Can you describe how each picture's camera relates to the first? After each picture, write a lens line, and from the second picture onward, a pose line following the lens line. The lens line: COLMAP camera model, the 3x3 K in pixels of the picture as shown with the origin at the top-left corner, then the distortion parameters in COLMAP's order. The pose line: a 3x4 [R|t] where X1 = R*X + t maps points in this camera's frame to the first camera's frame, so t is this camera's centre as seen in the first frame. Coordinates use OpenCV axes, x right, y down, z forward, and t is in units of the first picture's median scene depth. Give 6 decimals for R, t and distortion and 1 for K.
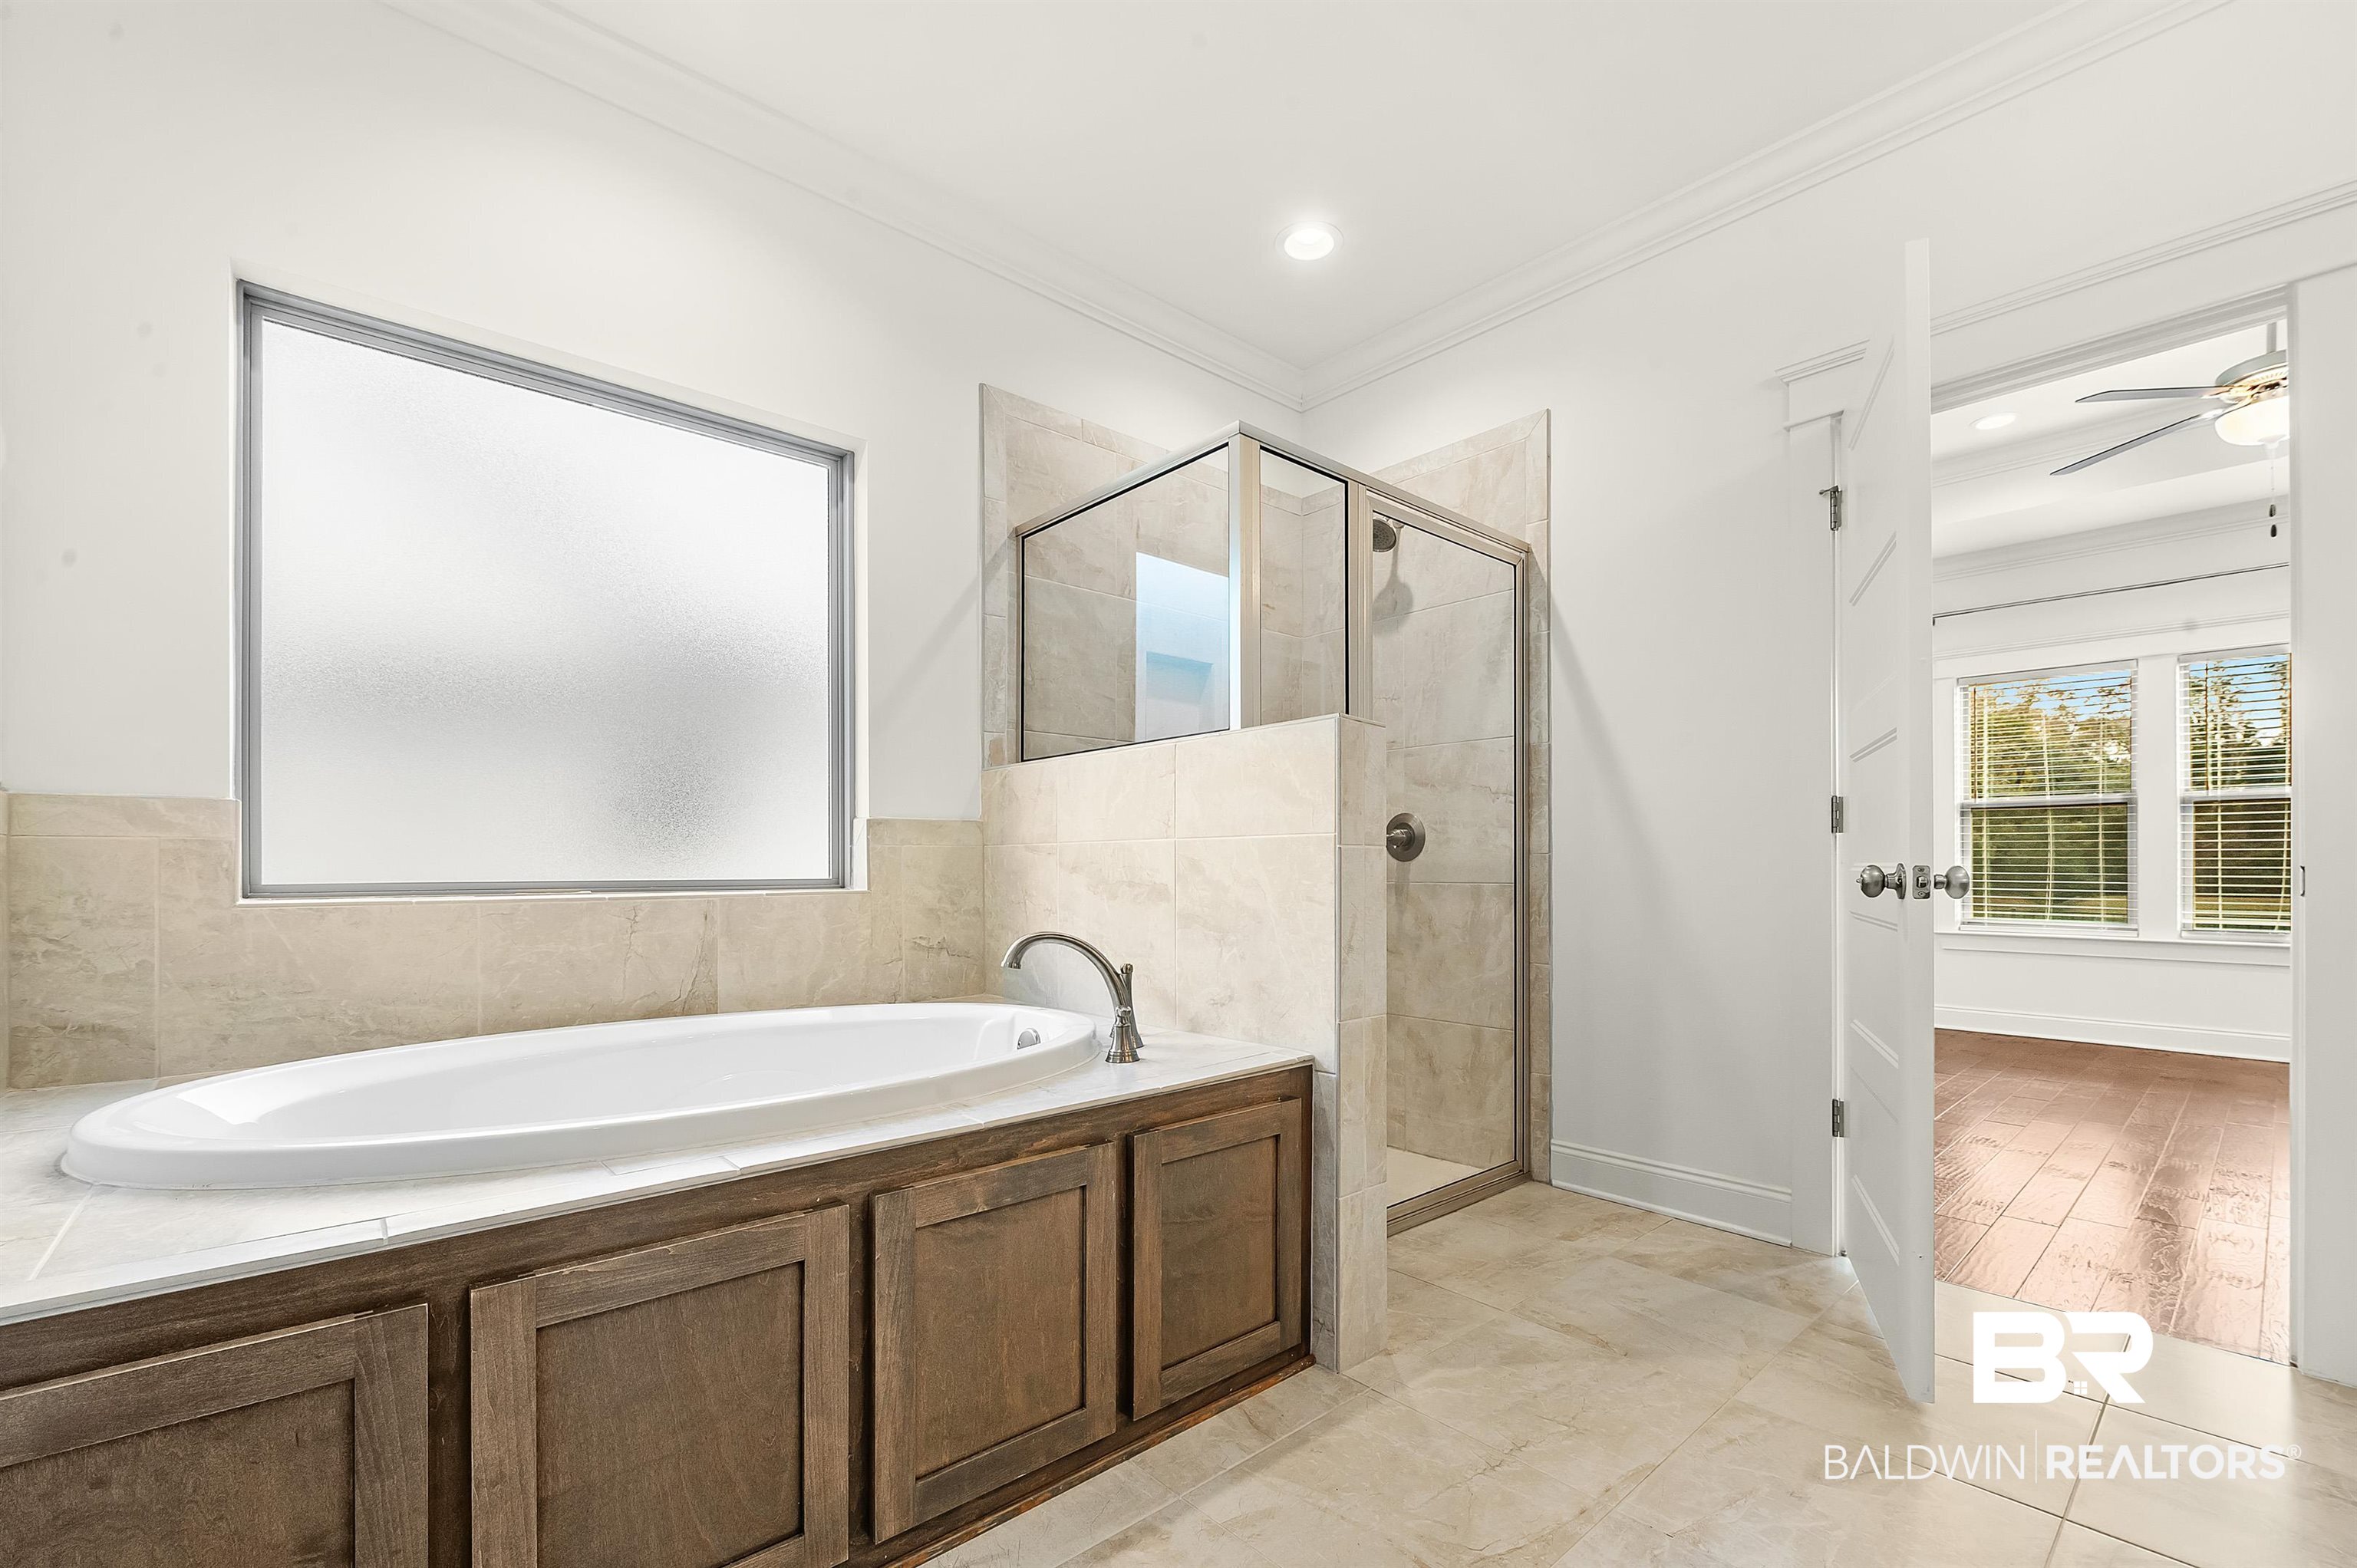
lens RADIAL K [[1003.5, 0, 1203.9], [0, 1003.5, 869.4], [0, 0, 1]] dist [-0.005291, -0.001130]
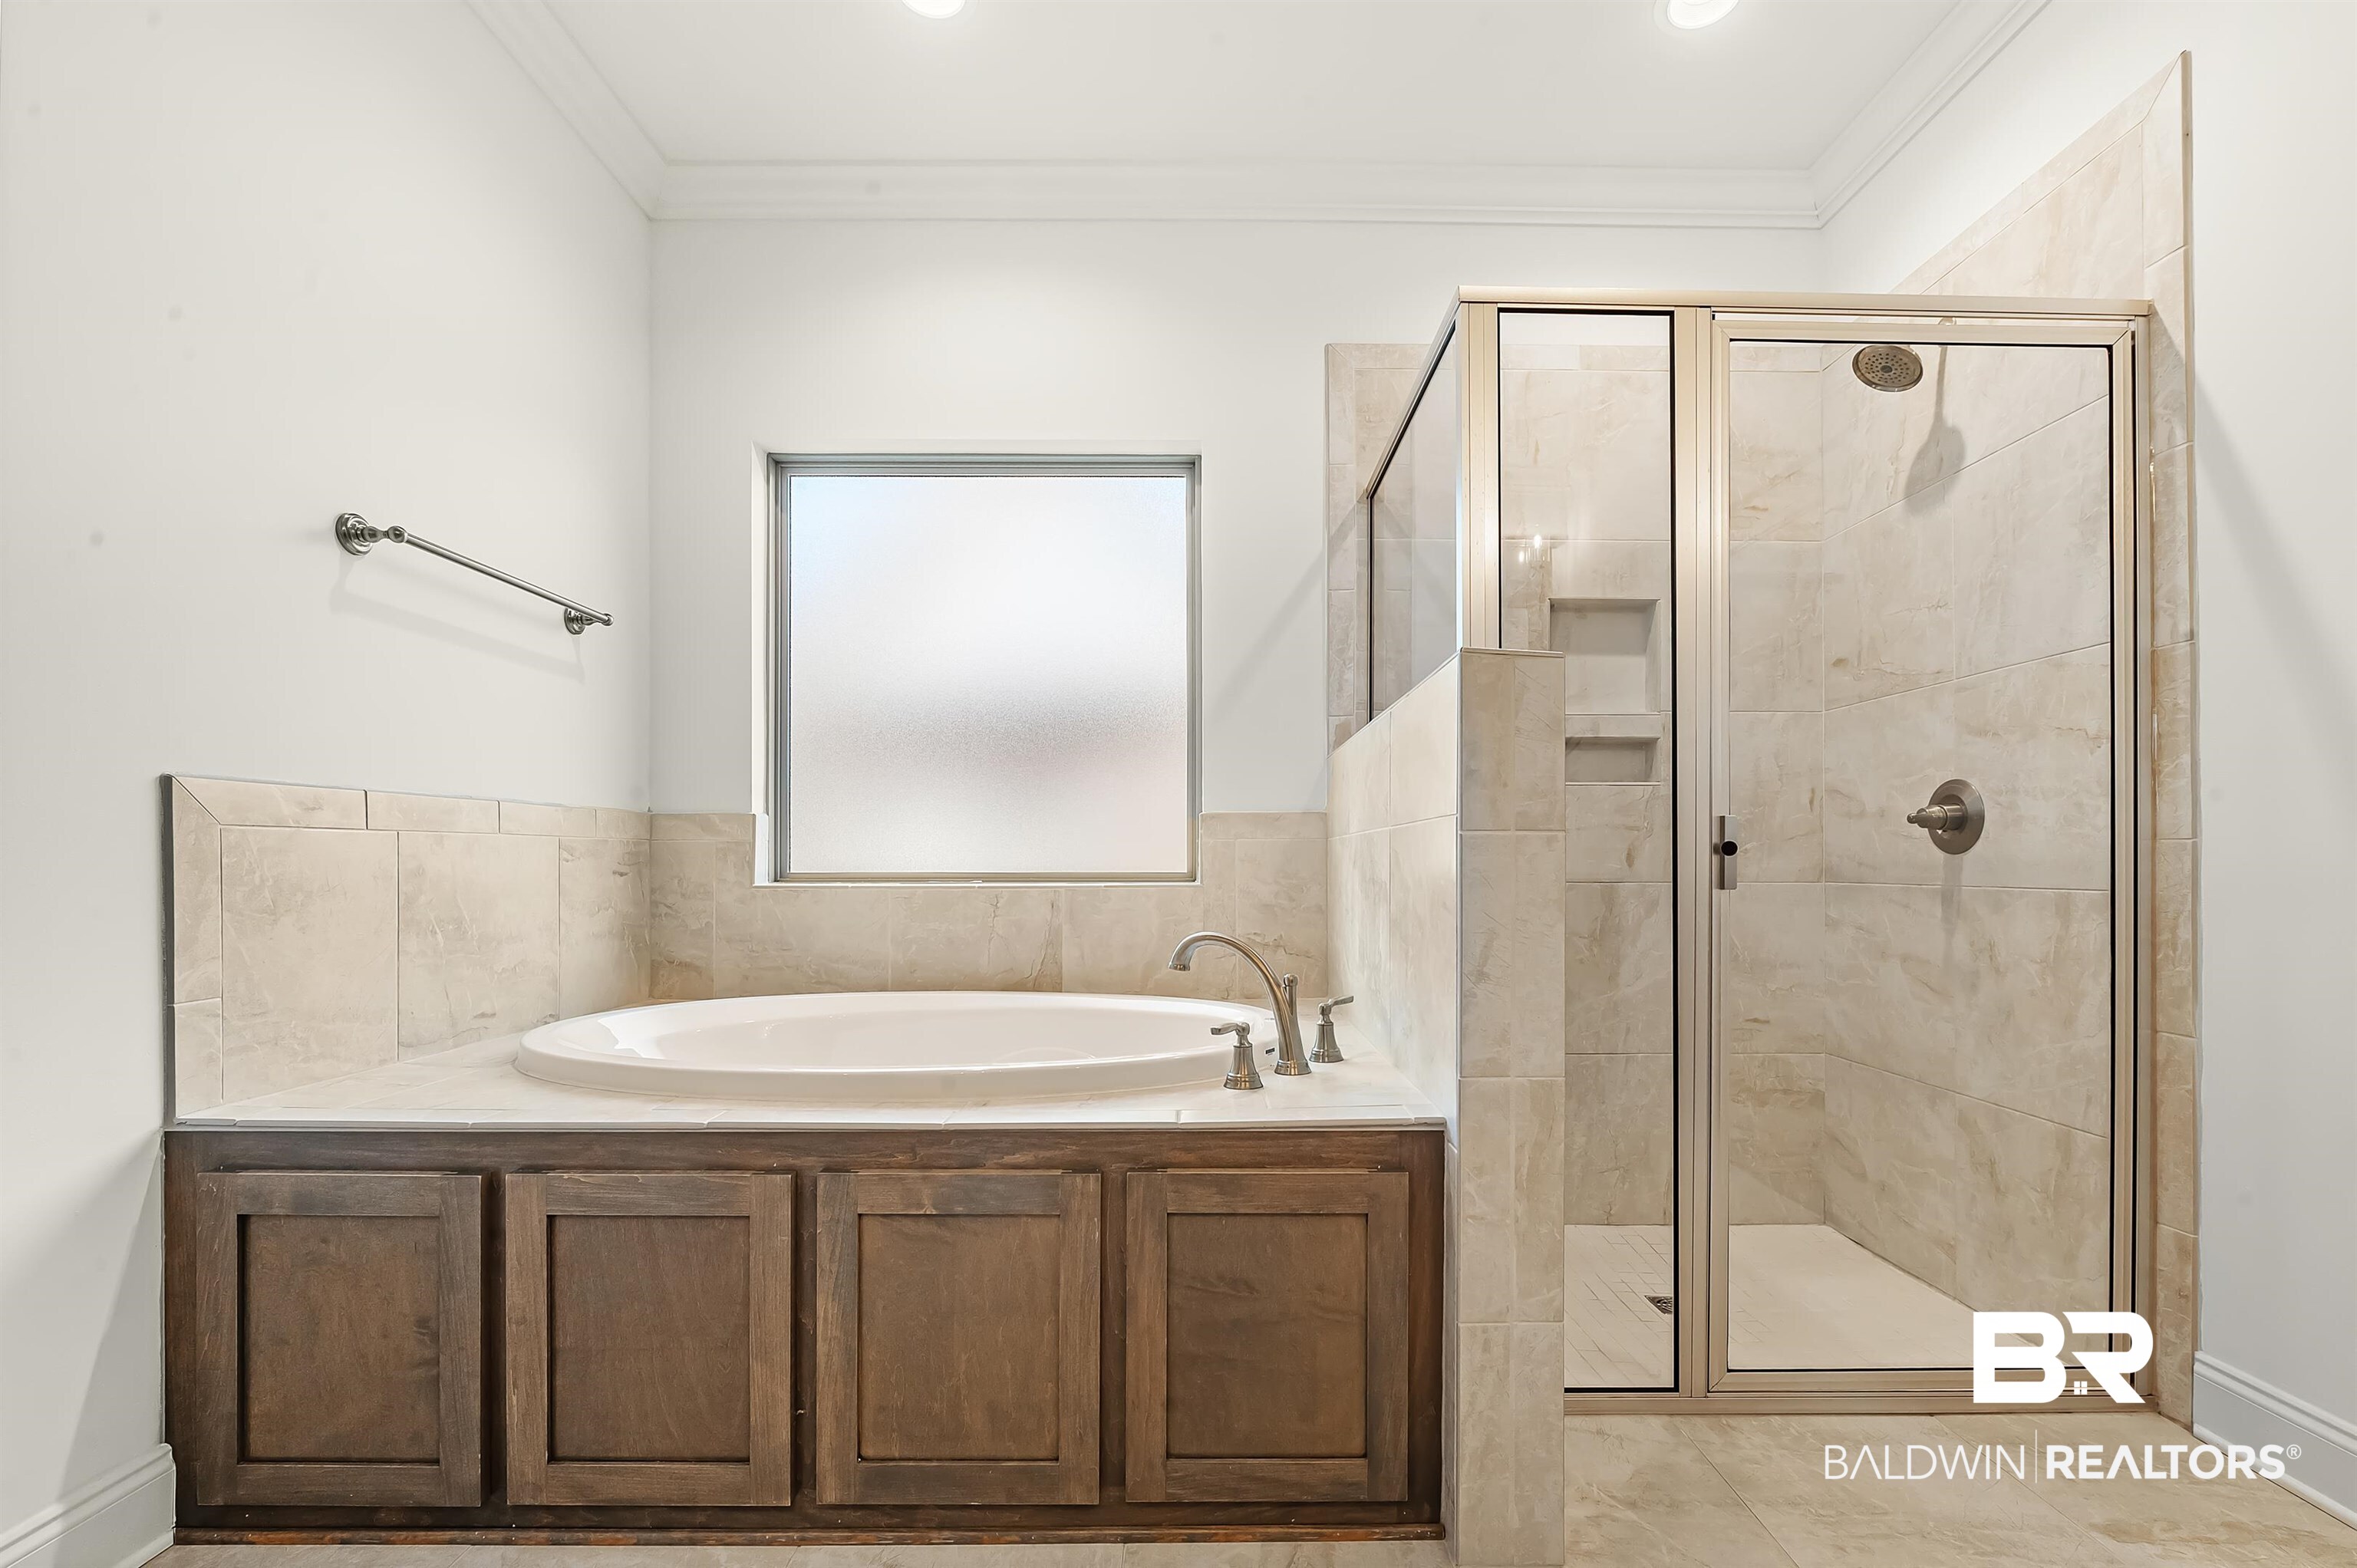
lens RADIAL K [[1005.0, 0, 1200.2], [0, 1005.0, 860.8], [0, 0, 1]] dist [-0.007873, -0.000862]
pose [[0.745147, 0.001597, -0.666899, 0.457867], [-0.003860, 0.999991, -0.001918, -0.000988], [0.666889, 0.004003, 0.745146, 0.327847]]
